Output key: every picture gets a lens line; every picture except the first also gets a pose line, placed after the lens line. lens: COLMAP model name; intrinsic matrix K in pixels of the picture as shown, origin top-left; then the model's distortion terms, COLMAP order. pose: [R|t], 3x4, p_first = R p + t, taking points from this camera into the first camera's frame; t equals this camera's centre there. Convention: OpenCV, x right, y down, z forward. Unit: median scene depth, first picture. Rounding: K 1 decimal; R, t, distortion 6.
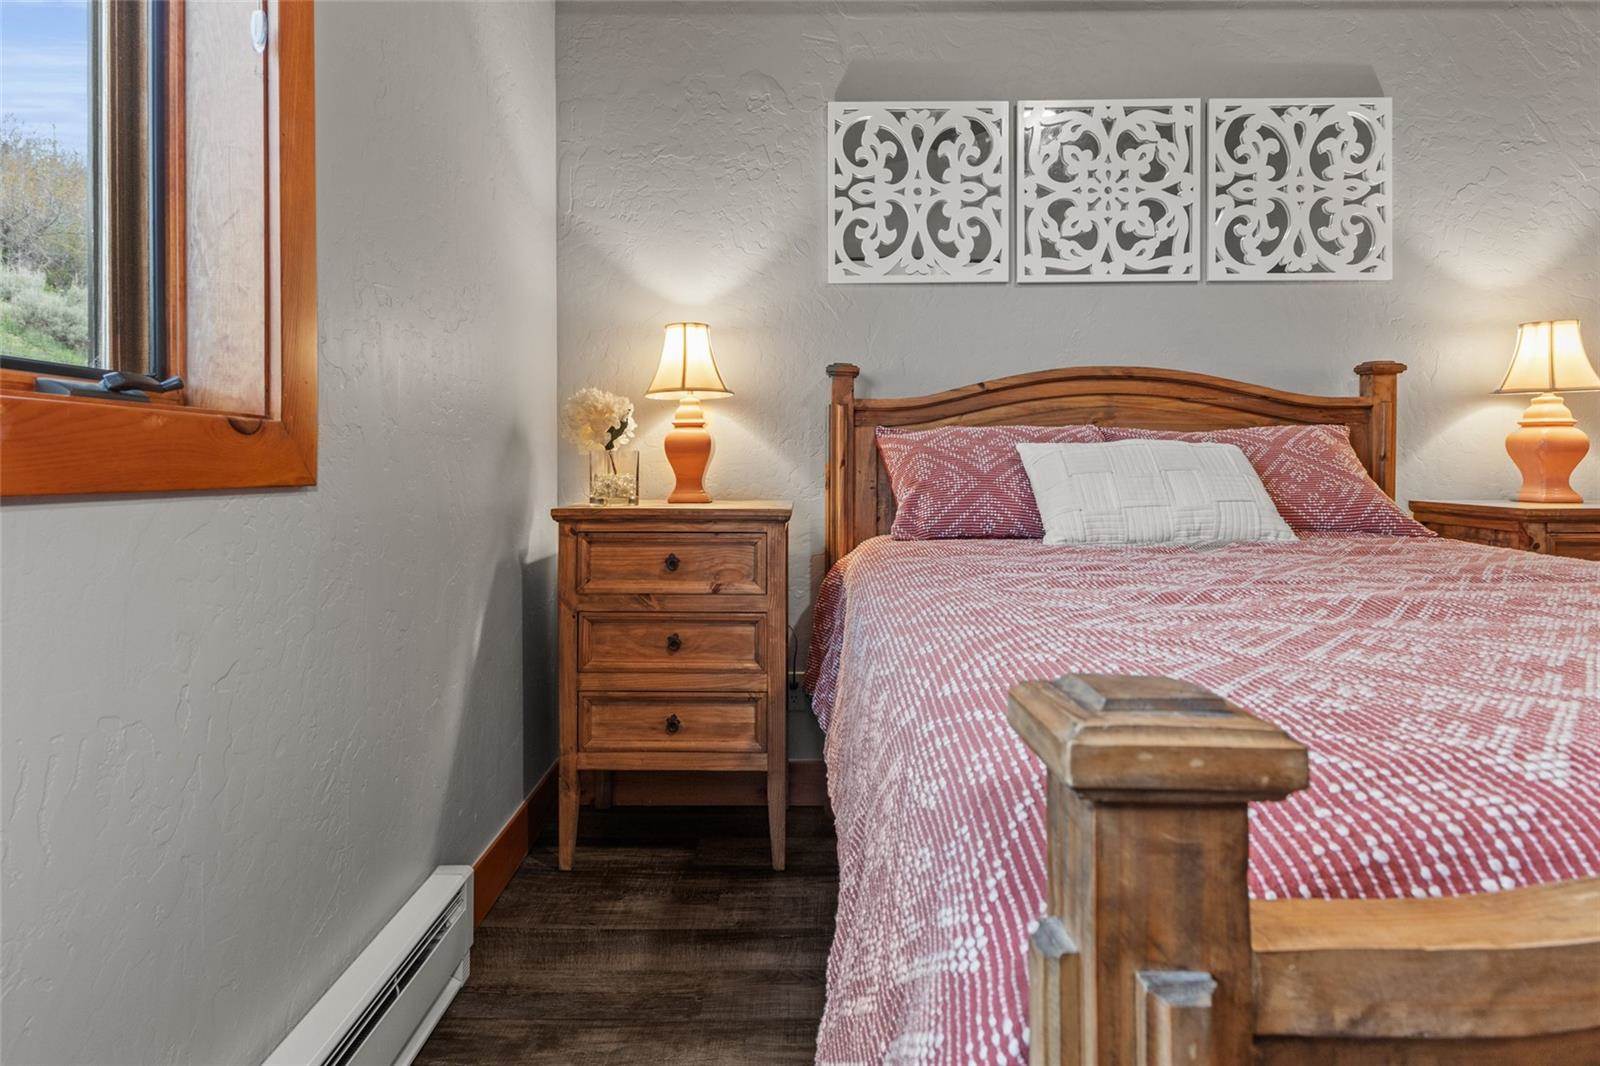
lens RADIAL K [[871.5, 0, 789.6], [0, 871.5, 458.3], [0, 0, 1]] dist [0.006429, -0.003645]
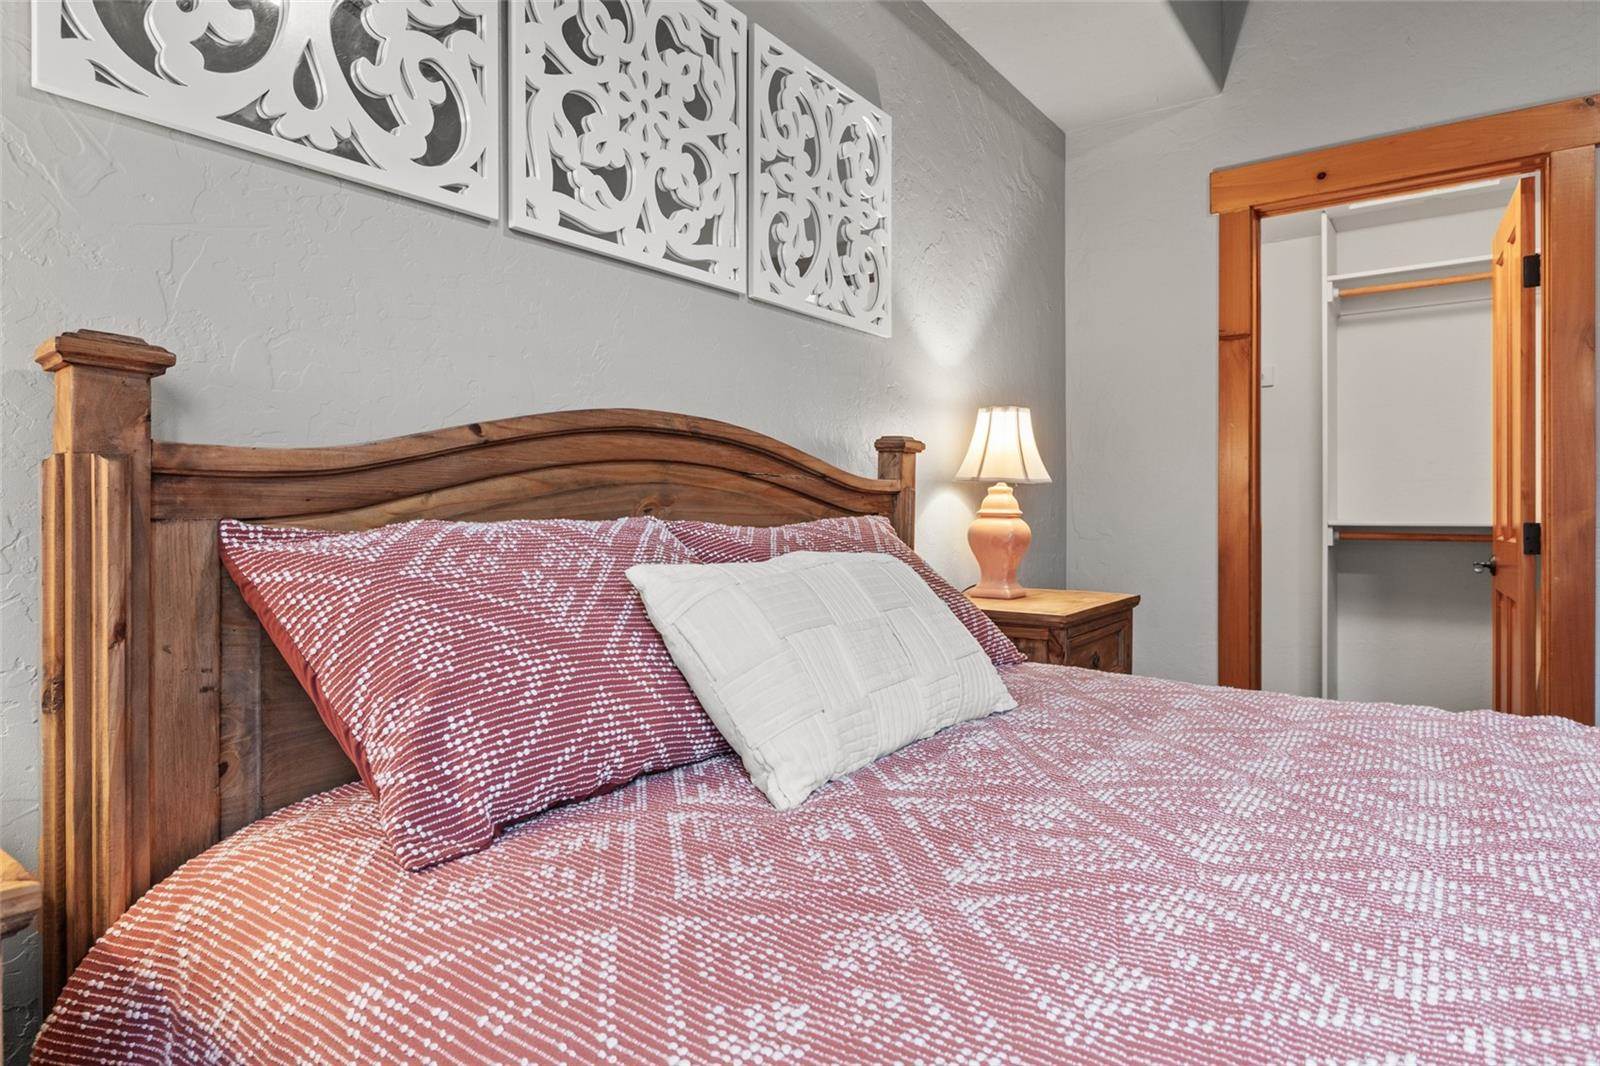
lens RADIAL K [[920.7, 0, 804.1], [0, 920.7, 520.2], [0, 0, 1]] dist [-0.005680, -0.002828]
pose [[0.578597, -0.005868, 0.815592, -0.070569], [-0.004386, 0.999937, 0.010306, -0.040560], [-0.815602, -0.009540, 0.578535, 0.560578]]
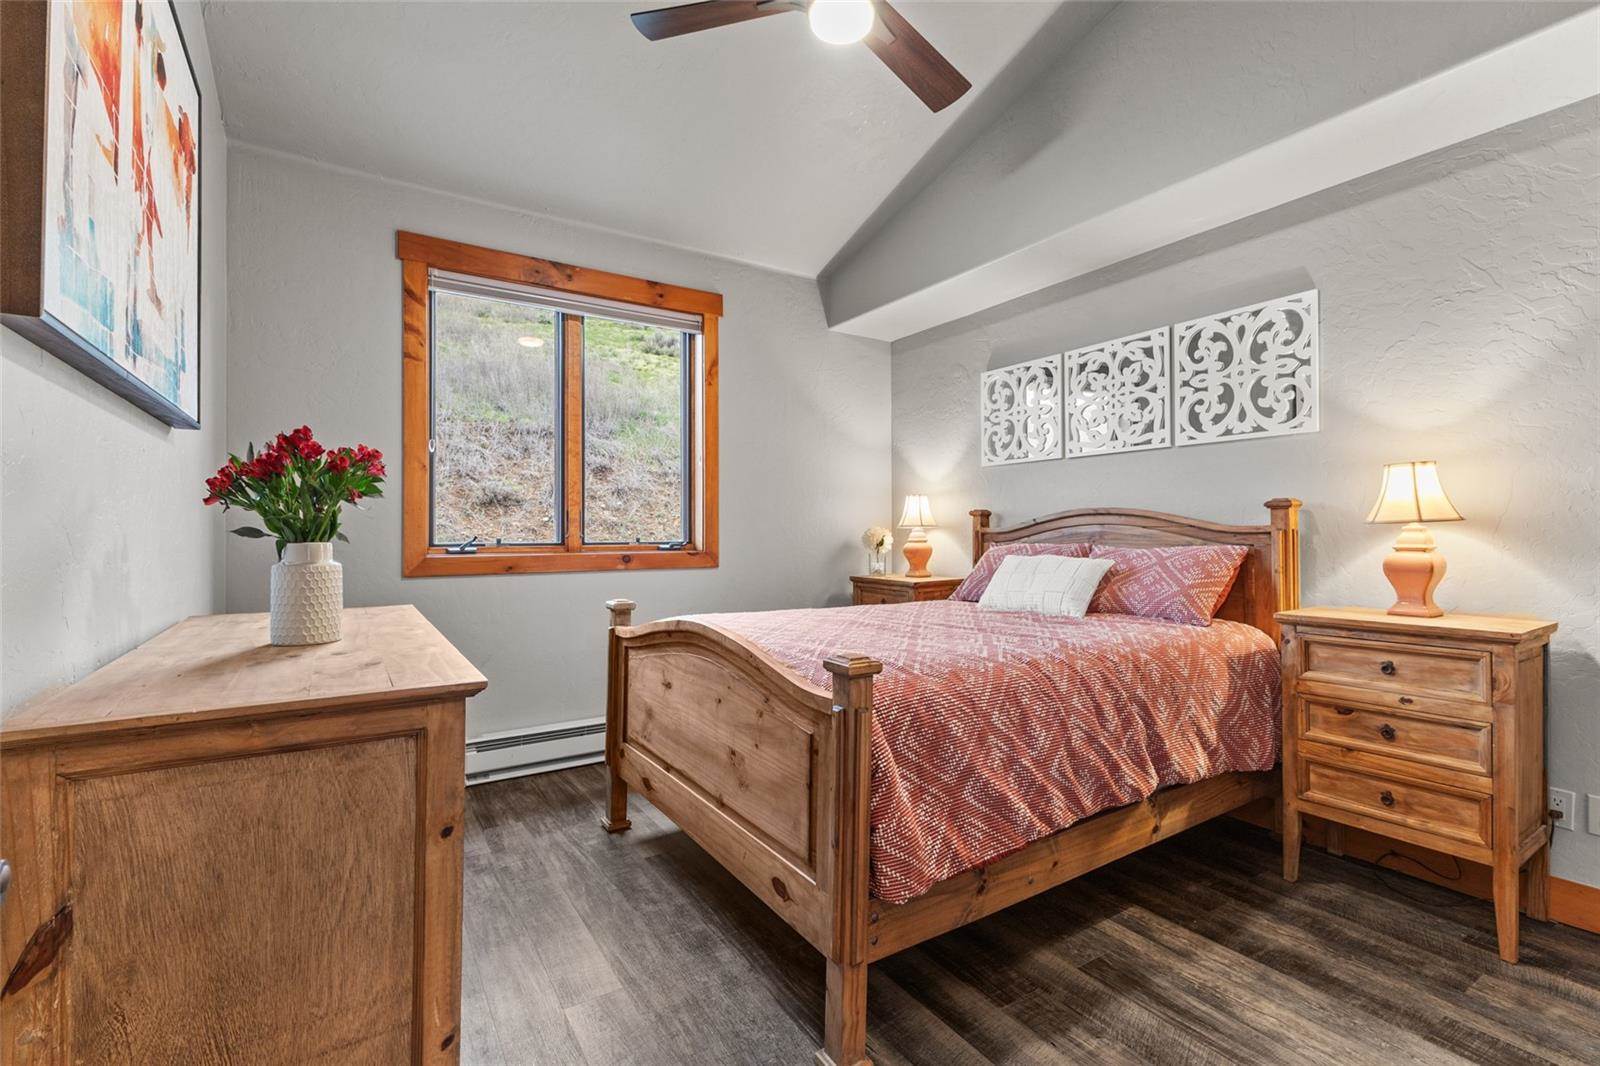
lens RADIAL K [[708.0, 0, 799.9], [0, 708.0, 528.2], [0, 0, 1]] dist [-0.002803, -0.000096]
pose [[0.549946, -0.003081, -0.835195, 1.133499], [0.007499, 0.999971, 0.001248, -0.070090], [0.835167, -0.006949, 0.549953, -0.200219]]
